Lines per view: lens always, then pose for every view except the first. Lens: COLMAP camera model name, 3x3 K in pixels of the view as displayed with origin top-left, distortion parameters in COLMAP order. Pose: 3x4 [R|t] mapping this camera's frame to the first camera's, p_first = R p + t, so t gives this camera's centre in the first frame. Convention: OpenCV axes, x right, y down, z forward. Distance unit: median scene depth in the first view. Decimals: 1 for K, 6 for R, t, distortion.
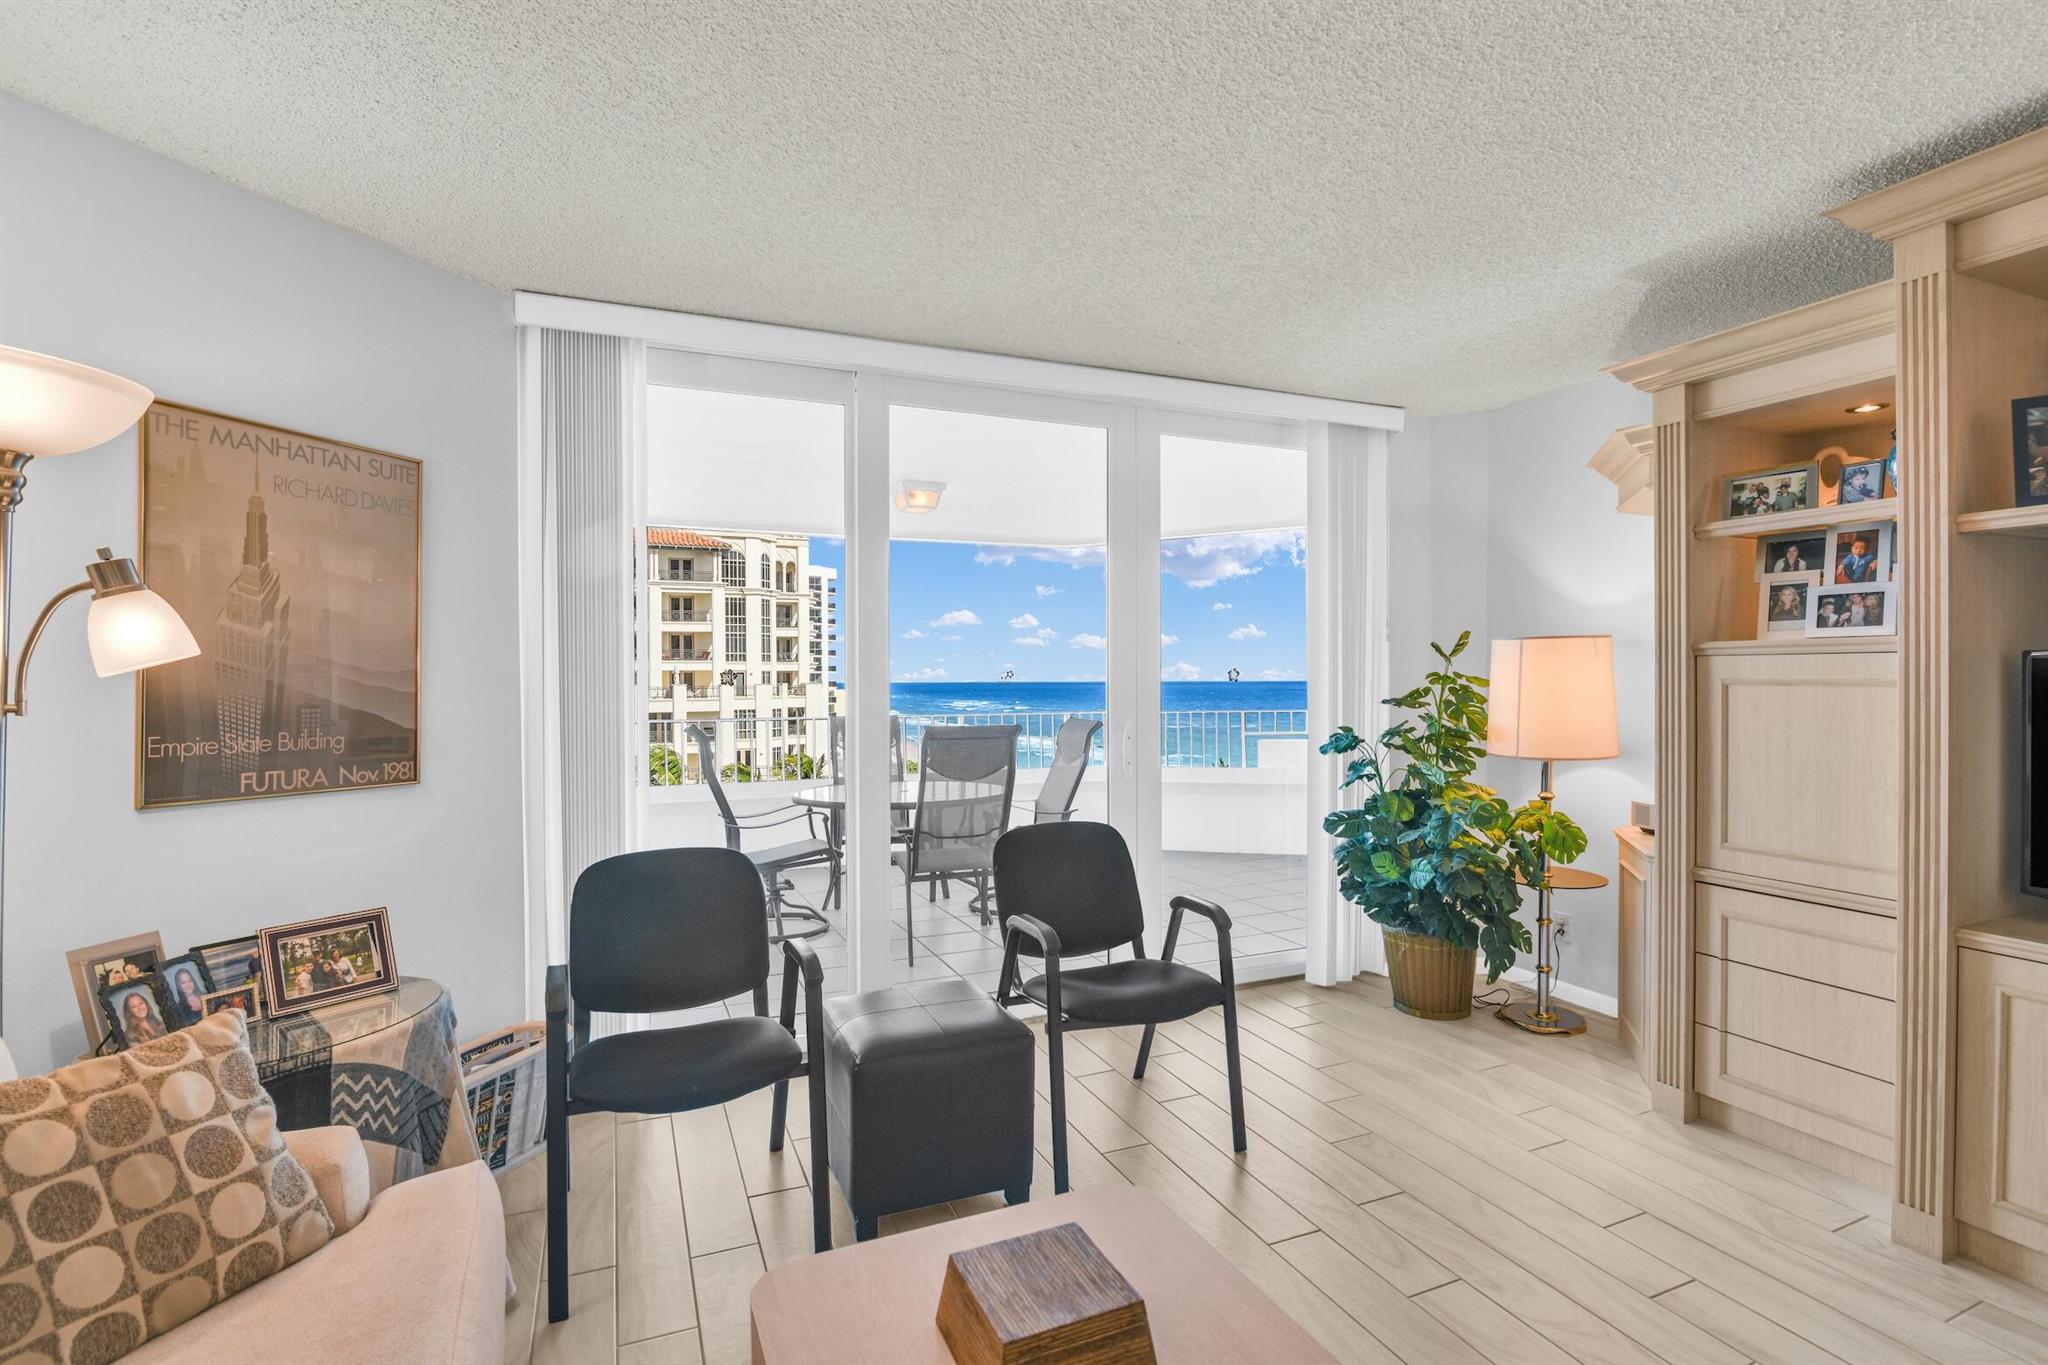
lens RADIAL K [[992.9, 0, 1003.4], [0, 992.9, 685.9], [0, 0, 1]] dist [-0.020285, 0.000476]
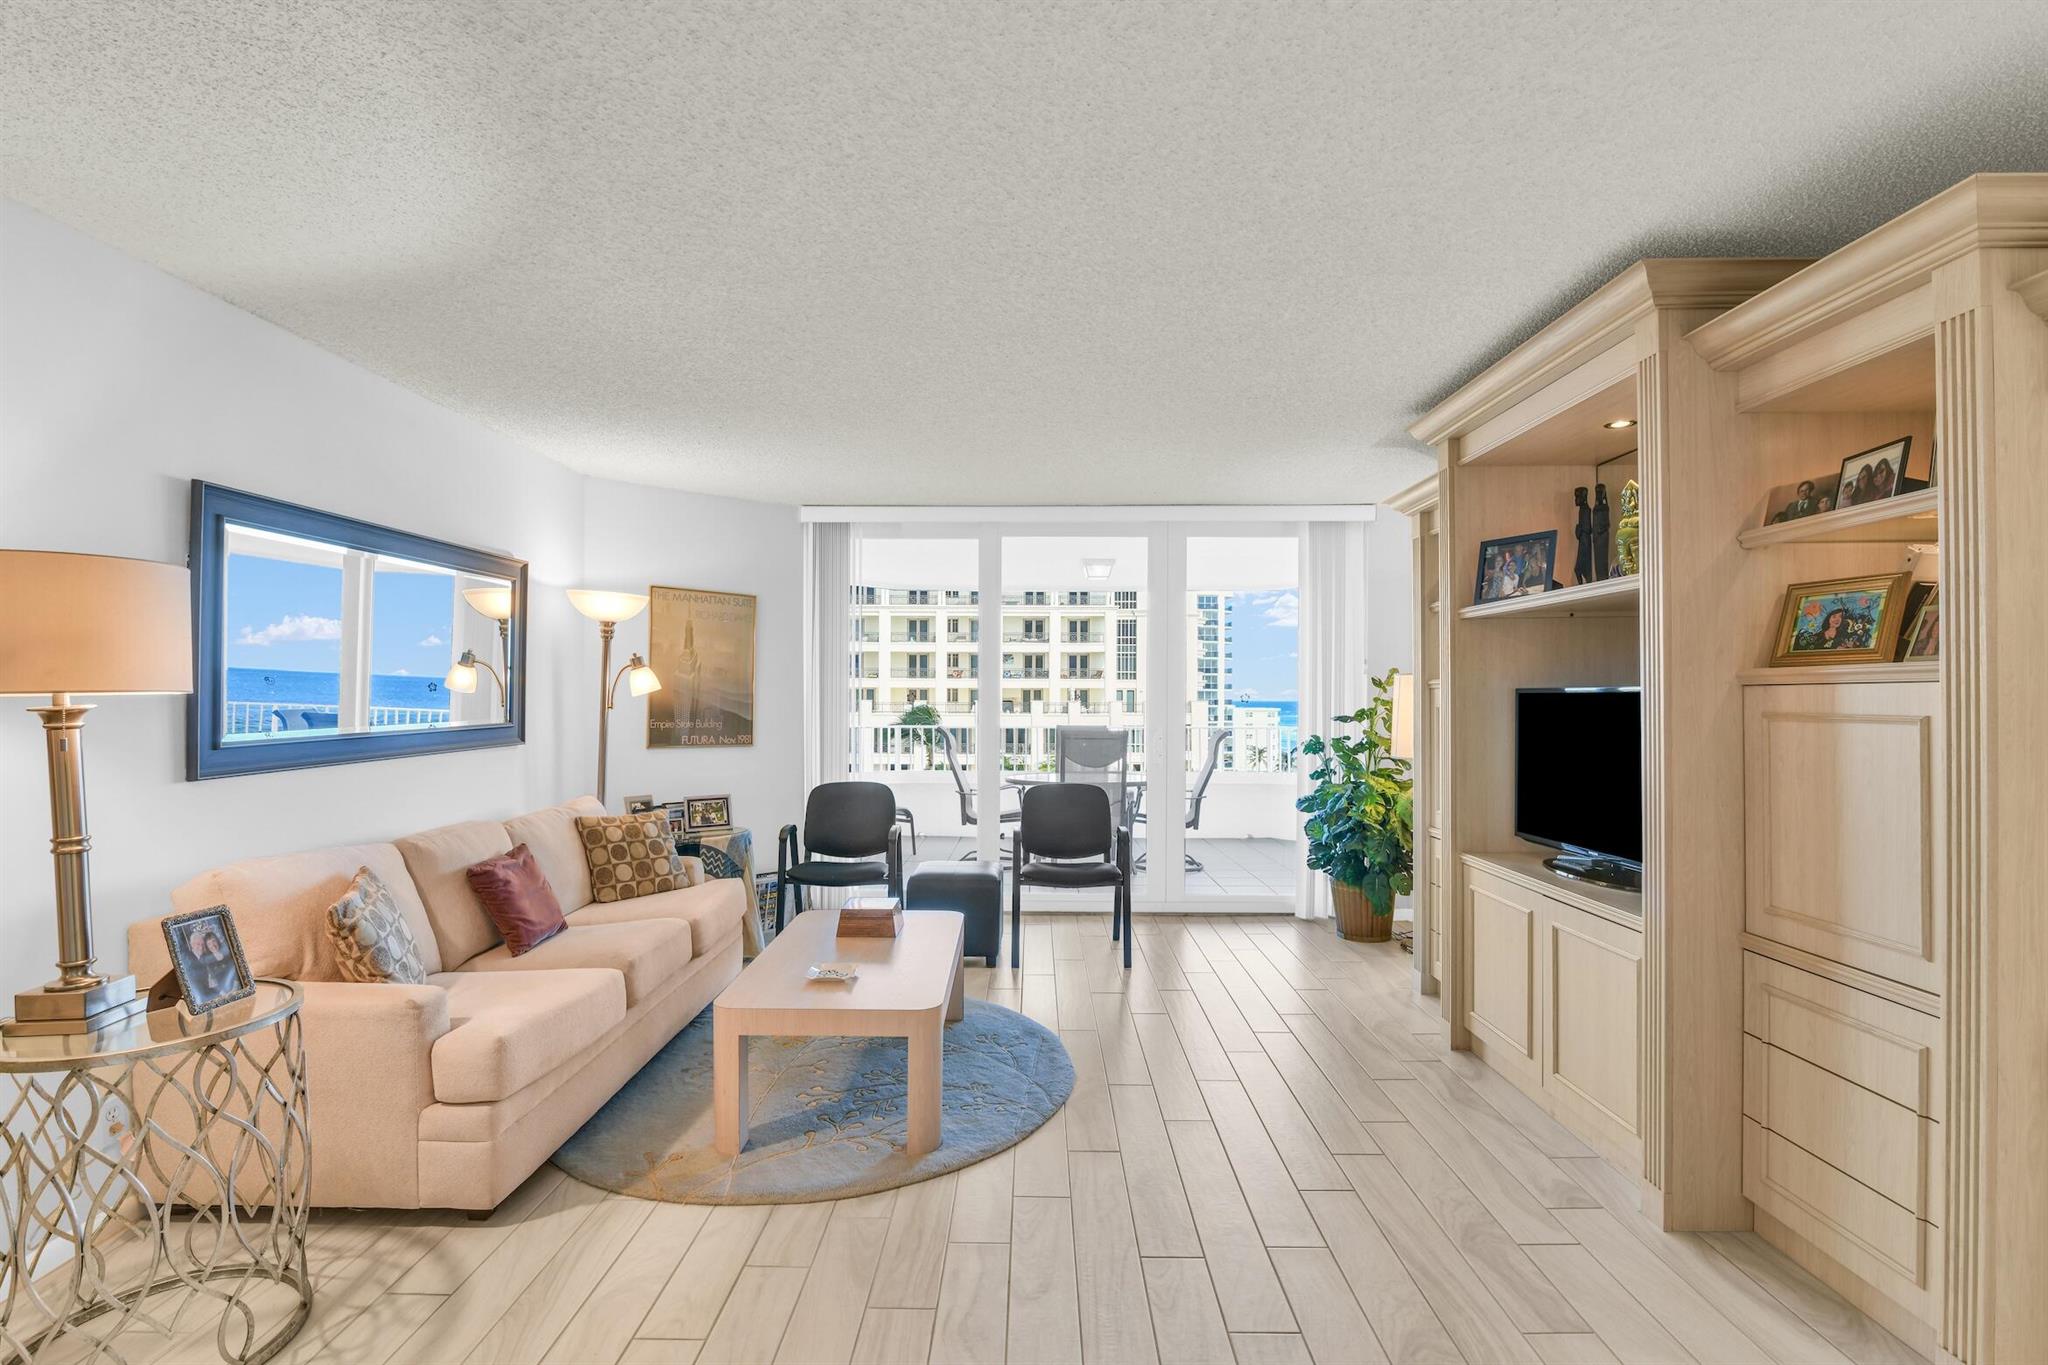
lens RADIAL K [[986.1, 0, 958.1], [0, 986.1, 683.6], [0, 0, 1]] dist [-0.020113, 0.000170]
pose [[0.900000, 0.001907, -0.435885, 0.562809], [-0.010673, 0.999787, -0.017663, -0.002467], [0.435758, 0.020549, 0.899829, -0.560472]]
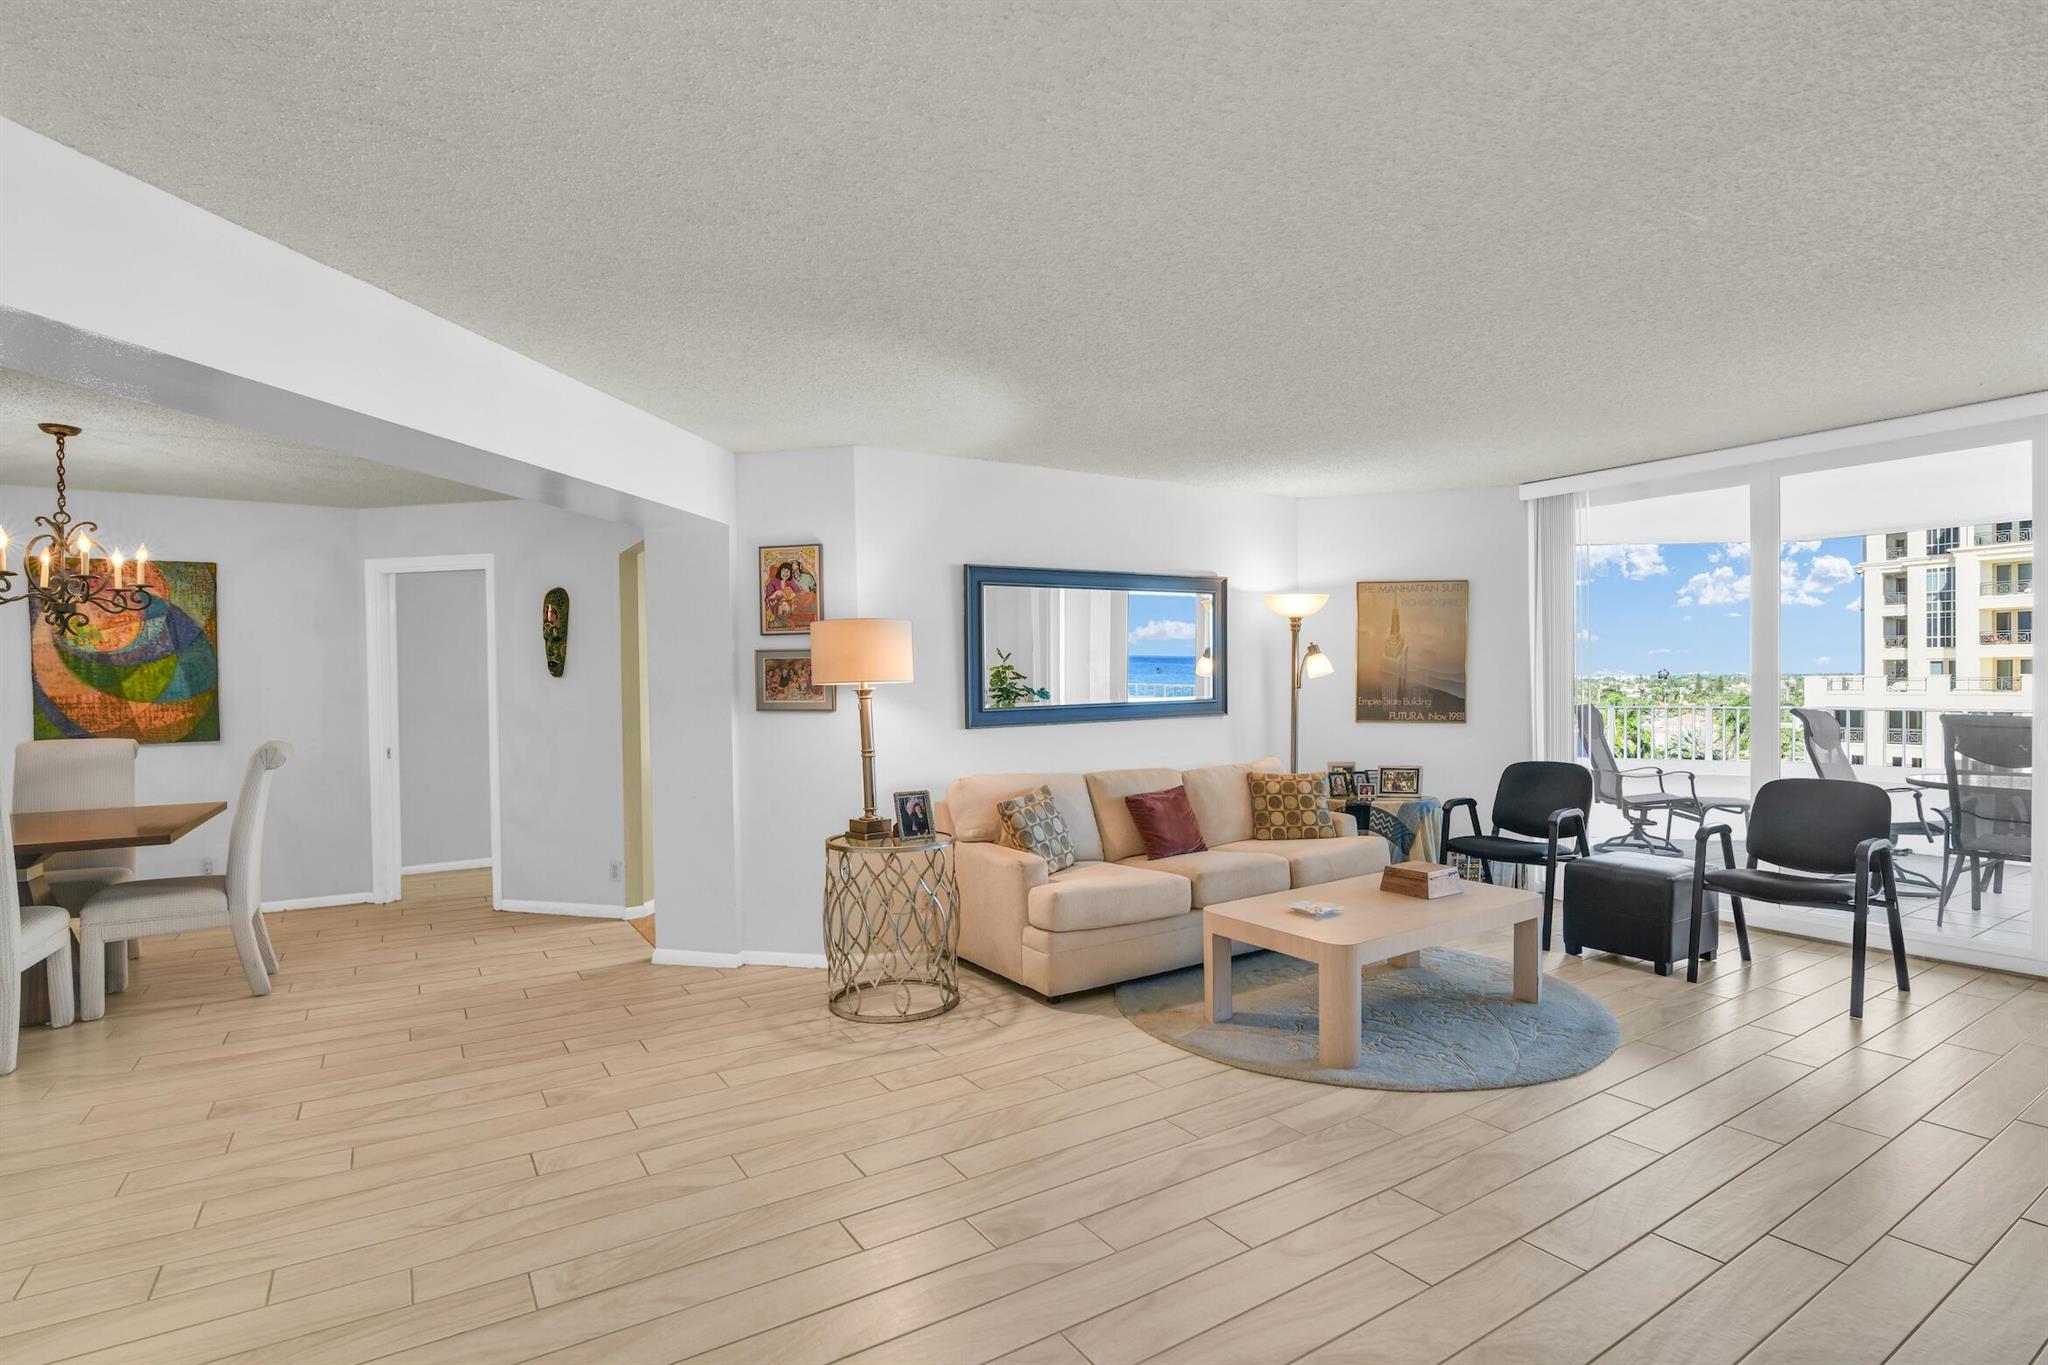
lens RADIAL K [[928.5, 0, 1006.6], [0, 928.5, 691.3], [0, 0, 1]] dist [-0.002402, 0.000299]
pose [[0.164273, 0.015998, -0.986285, 1.007882], [0.002134, 0.999860, 0.016574, -0.008511], [0.986413, -0.004828, 0.164216, -0.297274]]
